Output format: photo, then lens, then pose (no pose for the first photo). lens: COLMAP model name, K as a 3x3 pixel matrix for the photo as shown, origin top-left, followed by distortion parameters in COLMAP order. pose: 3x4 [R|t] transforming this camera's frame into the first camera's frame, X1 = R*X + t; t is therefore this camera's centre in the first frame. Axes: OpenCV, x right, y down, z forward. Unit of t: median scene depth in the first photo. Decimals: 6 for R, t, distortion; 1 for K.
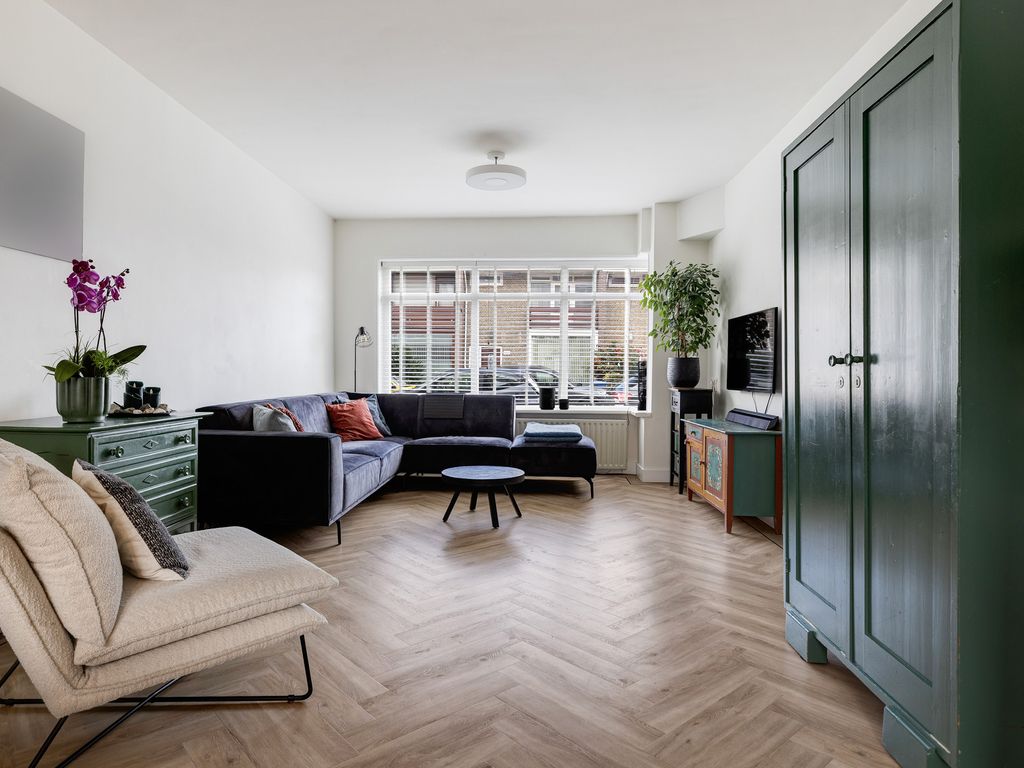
lens RADIAL K [[618.2, 0, 496.2], [0, 618.2, 368.4], [0, 0, 1]] dist [-0.003471, 0.000115]
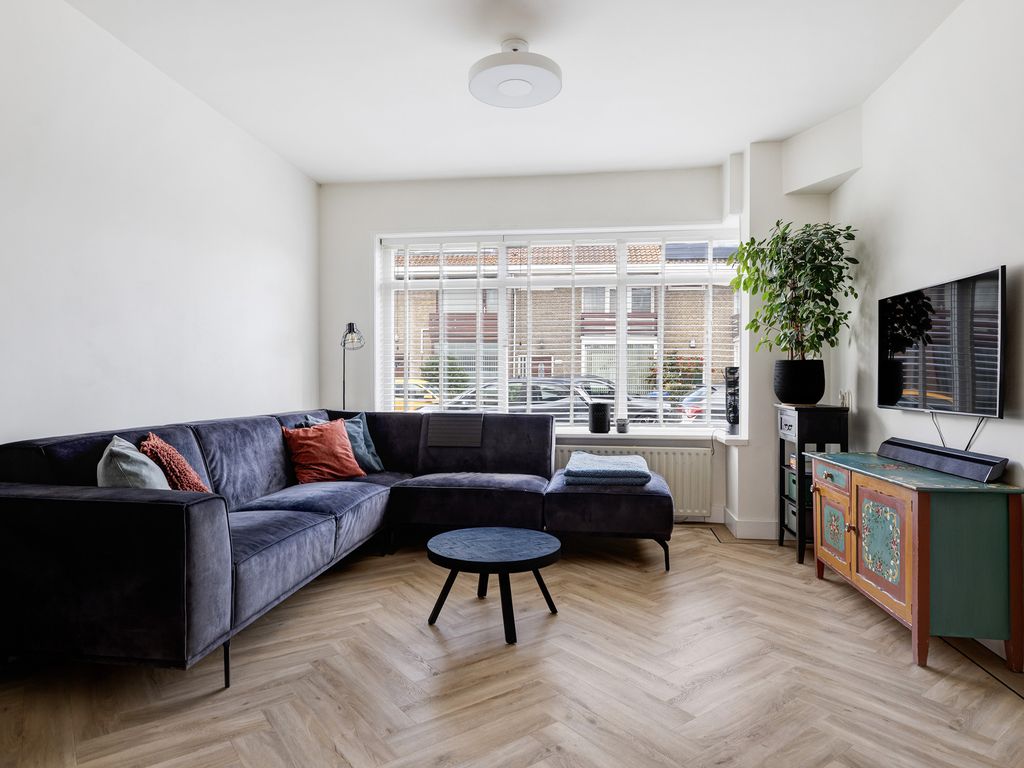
lens RADIAL K [[618.2, 0, 512.0], [0, 618.2, 363.8], [0, 0, 1]] dist [-0.003471, 0.000115]
pose [[0.997965, -0.005539, -0.063516, 0.030242], [0.003984, 0.999690, -0.024594, 0.002261], [0.063632, 0.024291, 0.997678, 0.303684]]
